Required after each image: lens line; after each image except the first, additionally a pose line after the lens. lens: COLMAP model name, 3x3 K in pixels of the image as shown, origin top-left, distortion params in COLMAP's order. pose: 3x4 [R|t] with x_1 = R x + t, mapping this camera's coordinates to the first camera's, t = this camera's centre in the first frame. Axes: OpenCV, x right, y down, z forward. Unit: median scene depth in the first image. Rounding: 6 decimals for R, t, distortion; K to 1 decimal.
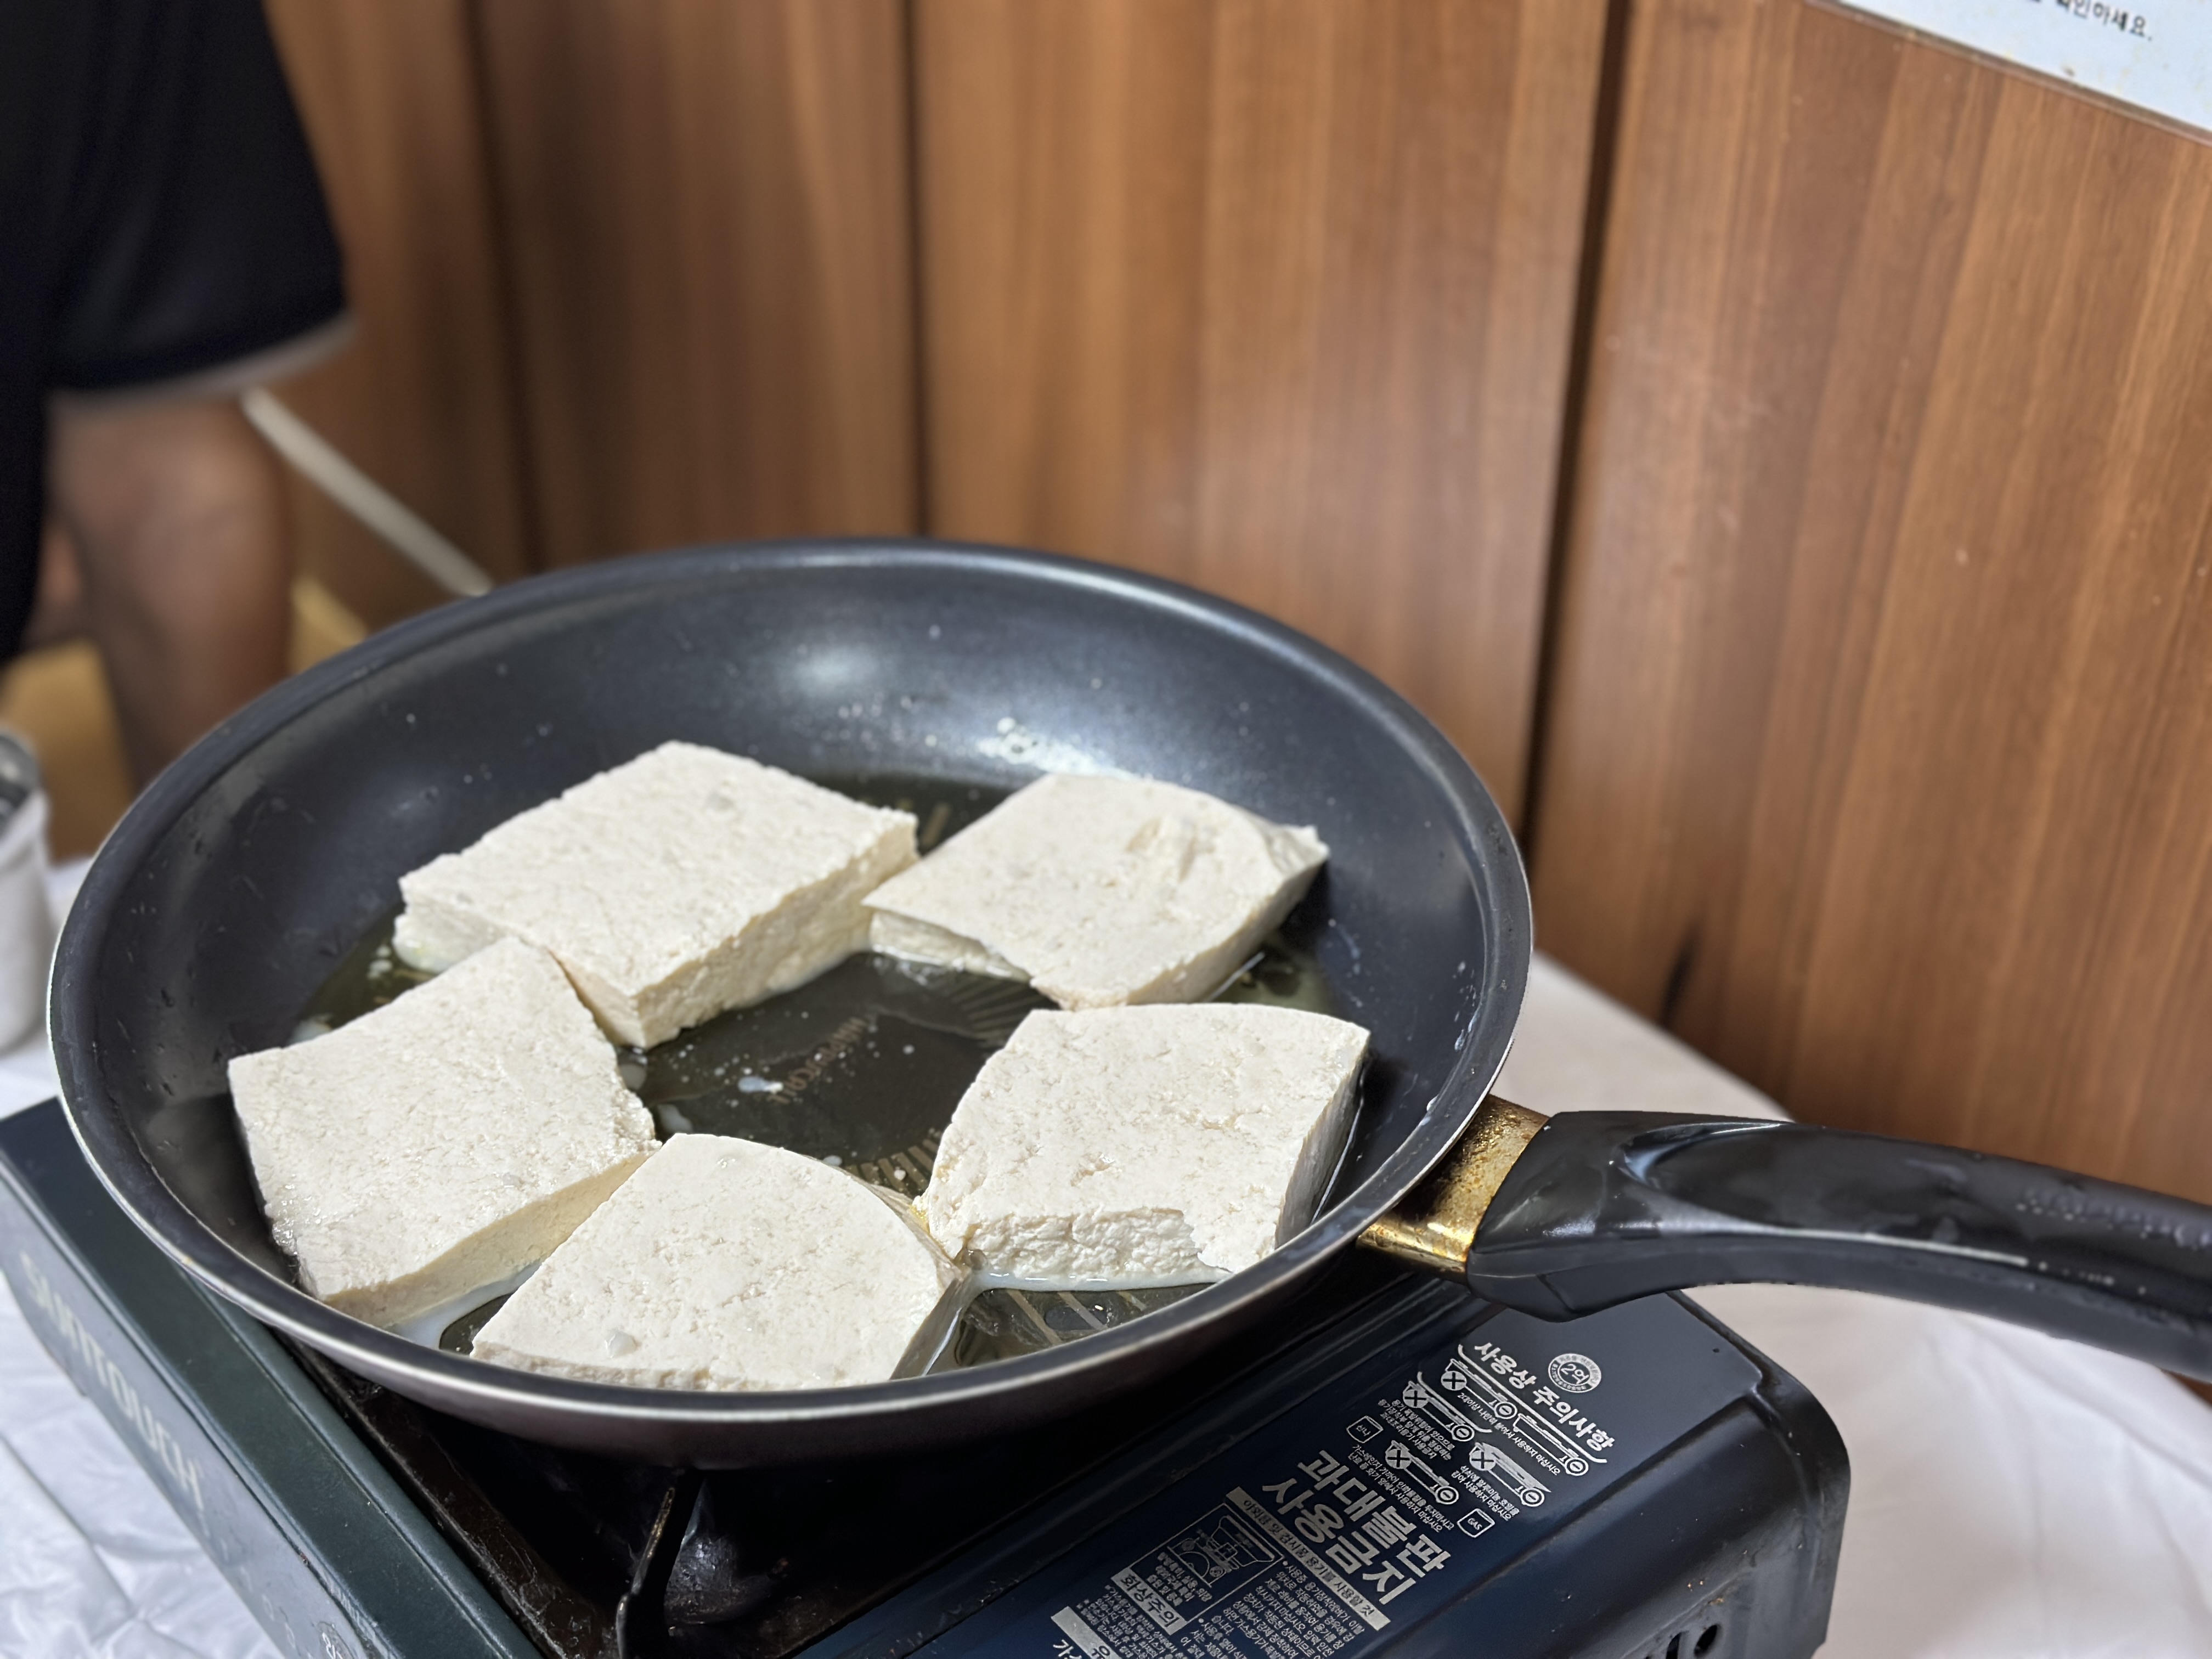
lens RADIAL K [[3105.2, 0, 1106.0], [0, 3105.2, 829.5], [0, 0, 1]] dist [0.103925, -0.023711]
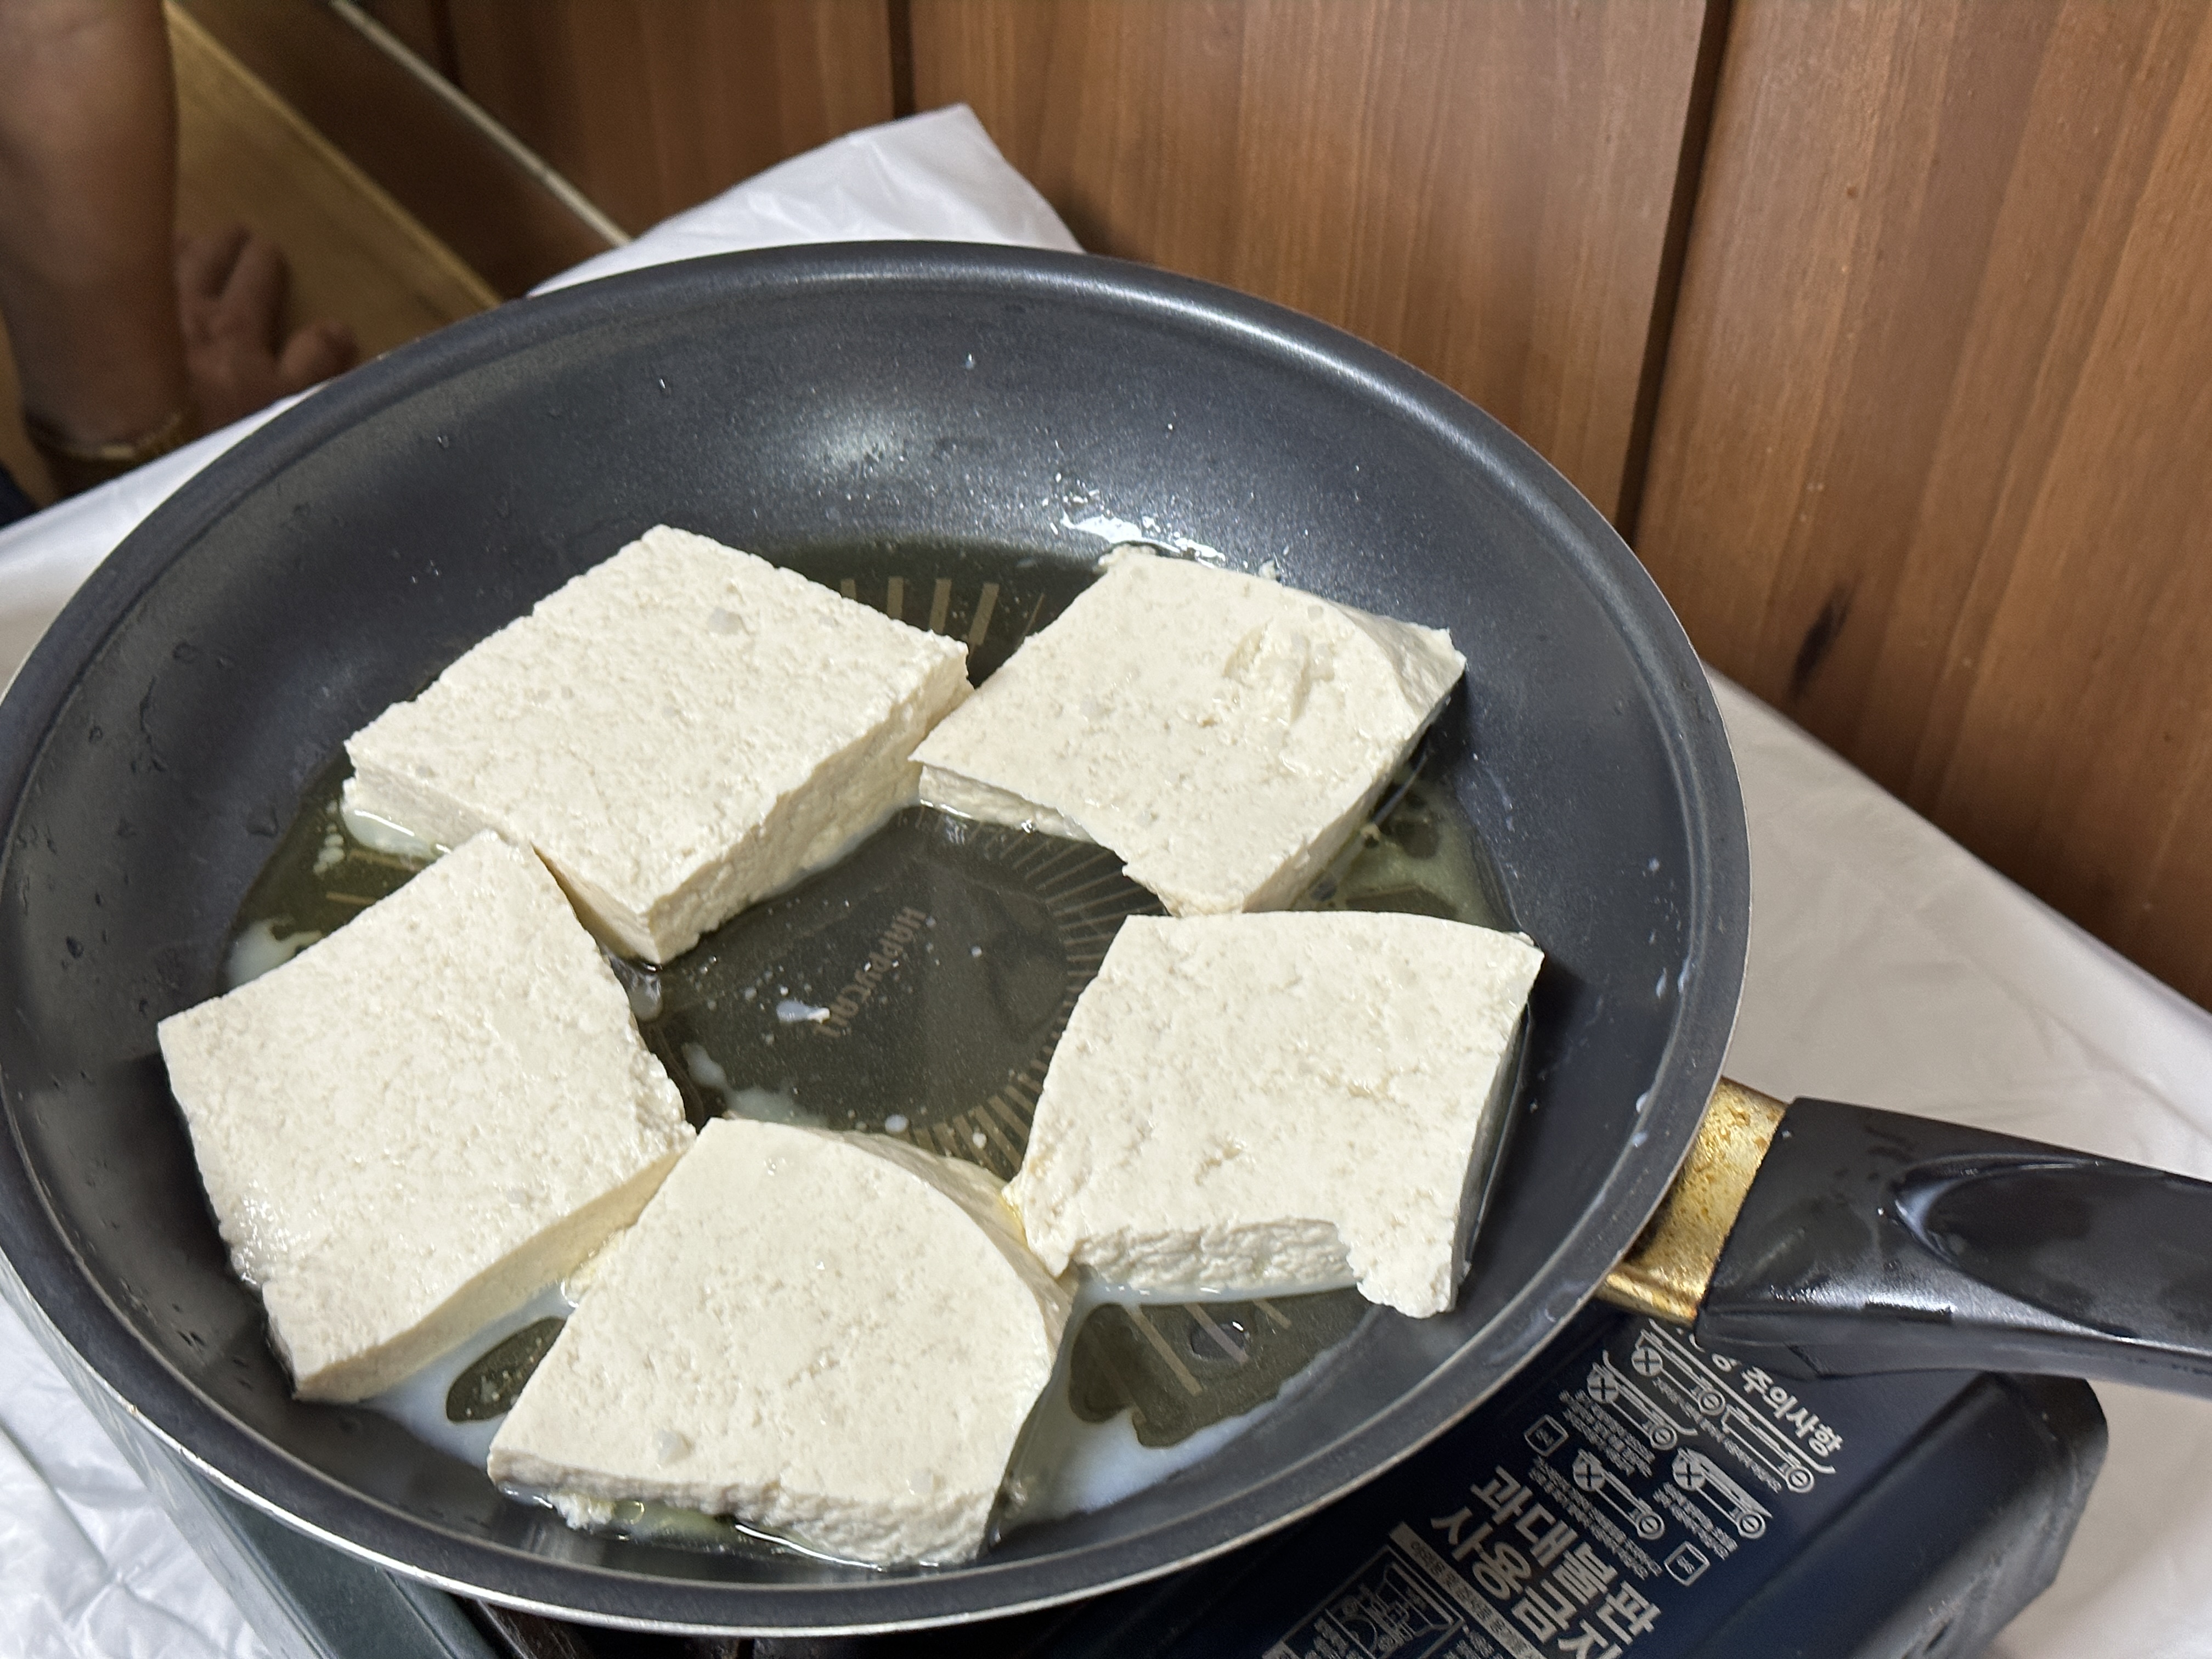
lens RADIAL K [[3087.1, 0, 1092.6], [0, 3087.1, 763.7], [0, 0, 1]] dist [0.118789, -0.060361]
pose [[0.999387, -0.031527, 0.015202, -0.046778], [0.026999, 0.970802, 0.238357, -0.187060], [-0.022273, -0.237801, 0.971059, 0.223333]]
